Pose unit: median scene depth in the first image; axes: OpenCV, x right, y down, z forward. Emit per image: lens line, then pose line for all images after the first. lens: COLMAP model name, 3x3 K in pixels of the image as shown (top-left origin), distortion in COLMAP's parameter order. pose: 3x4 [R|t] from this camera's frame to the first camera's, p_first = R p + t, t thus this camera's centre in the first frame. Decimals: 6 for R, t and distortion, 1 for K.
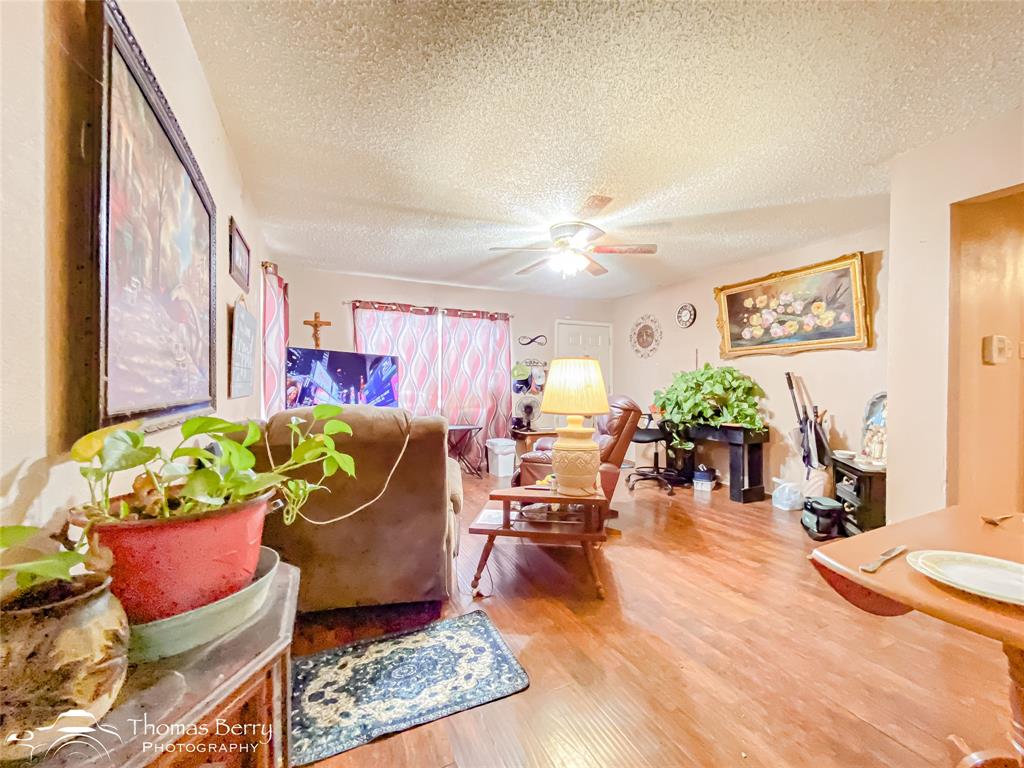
lens RADIAL K [[413.1, 0, 515.9], [0, 413.1, 382.7], [0, 0, 1]] dist [-0.000023, -0.000166]
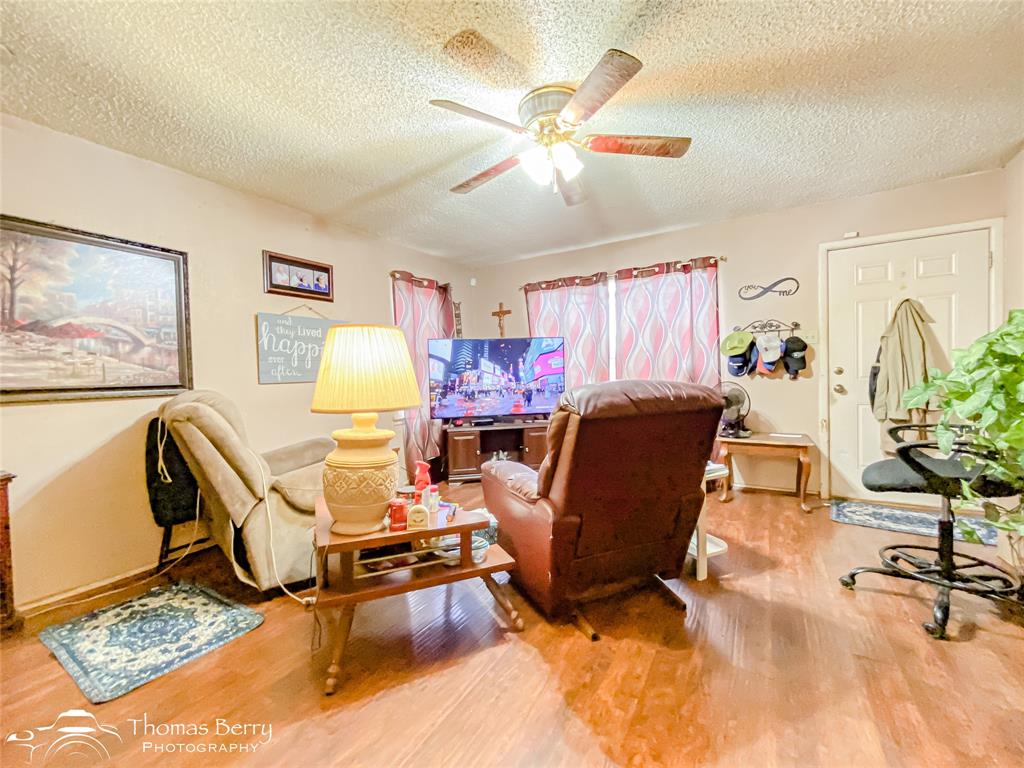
lens RADIAL K [[413.1, 0, 515.9], [0, 413.1, 382.7], [0, 0, 1]] dist [-0.000023, -0.000166]
pose [[0.564350, 0.003204, -0.825529, 0.501944], [0.032405, 0.999136, 0.026030, 0.012399], [0.824899, -0.041441, 0.563759, 0.492240]]
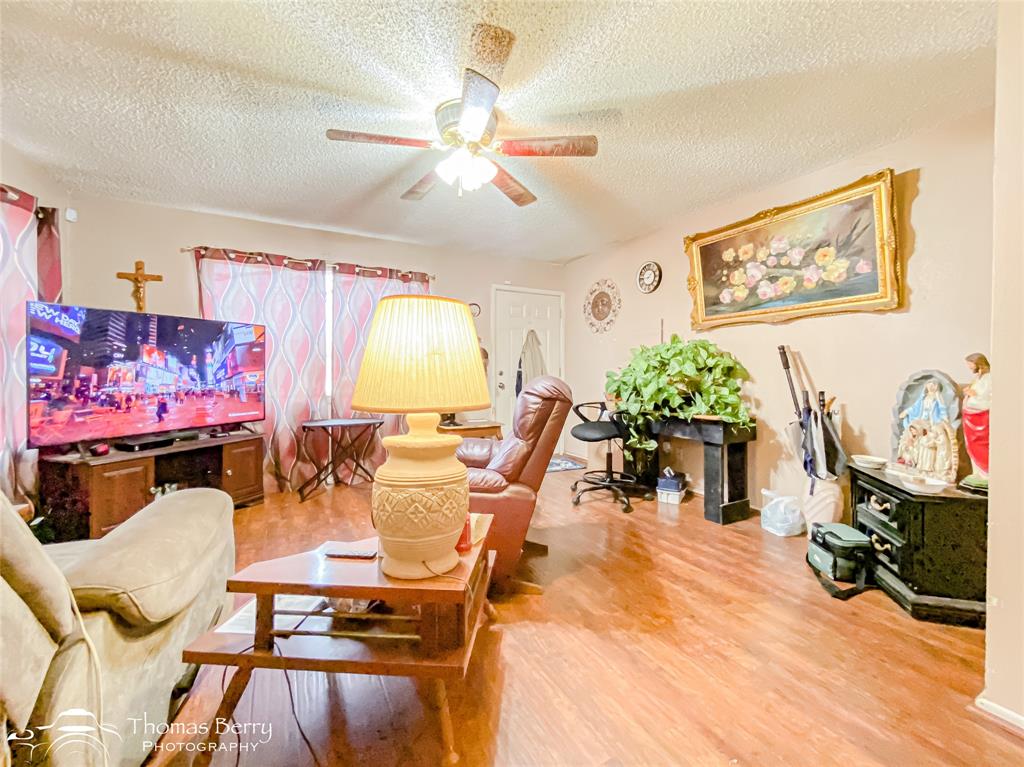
lens RADIAL K [[419.2, 0, 513.1], [0, 419.2, 371.4], [0, 0, 1]] dist [0.003657, 0.000183]
pose [[0.998081, -0.000721, 0.061912, 0.133521], [0.000218, 0.999967, 0.008136, 0.014491], [-0.061916, -0.008107, 0.998048, 0.281010]]
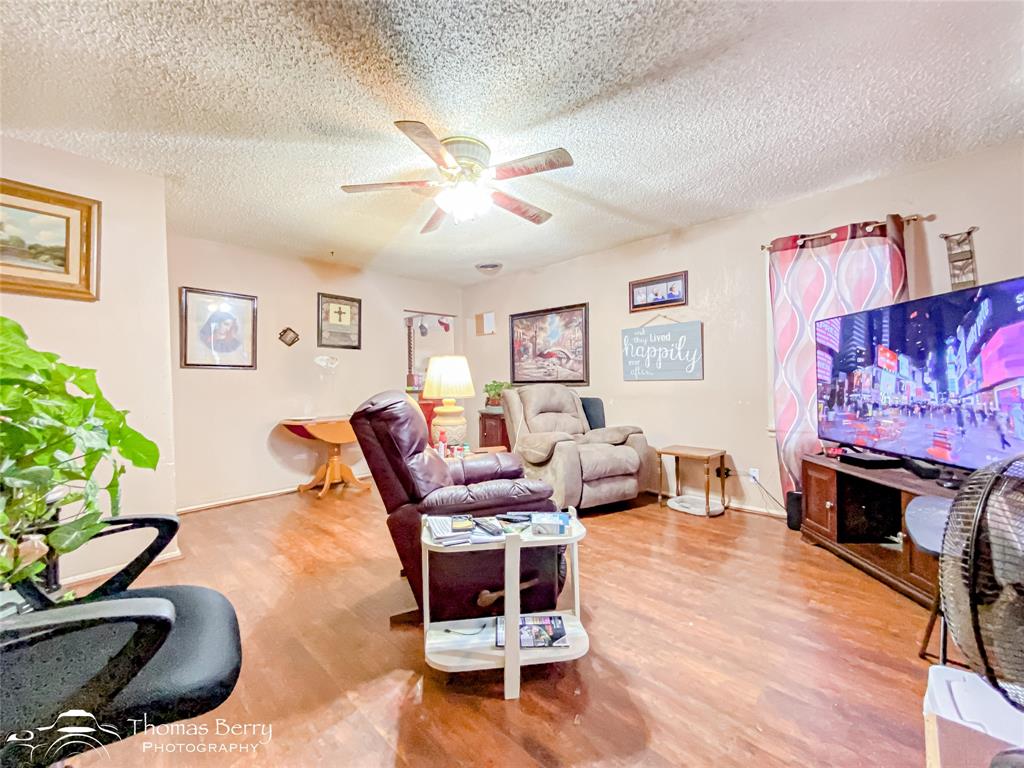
lens RADIAL K [[413.1, 0, 515.9], [0, 413.1, 382.7], [0, 0, 1]] dist [-0.000023, -0.000166]
pose [[-0.929397, 0.019670, -0.368557, 0.259420], [0.020780, 0.999784, 0.000958, 0.016949], [0.368496, -0.006768, -0.929605, 1.394772]]
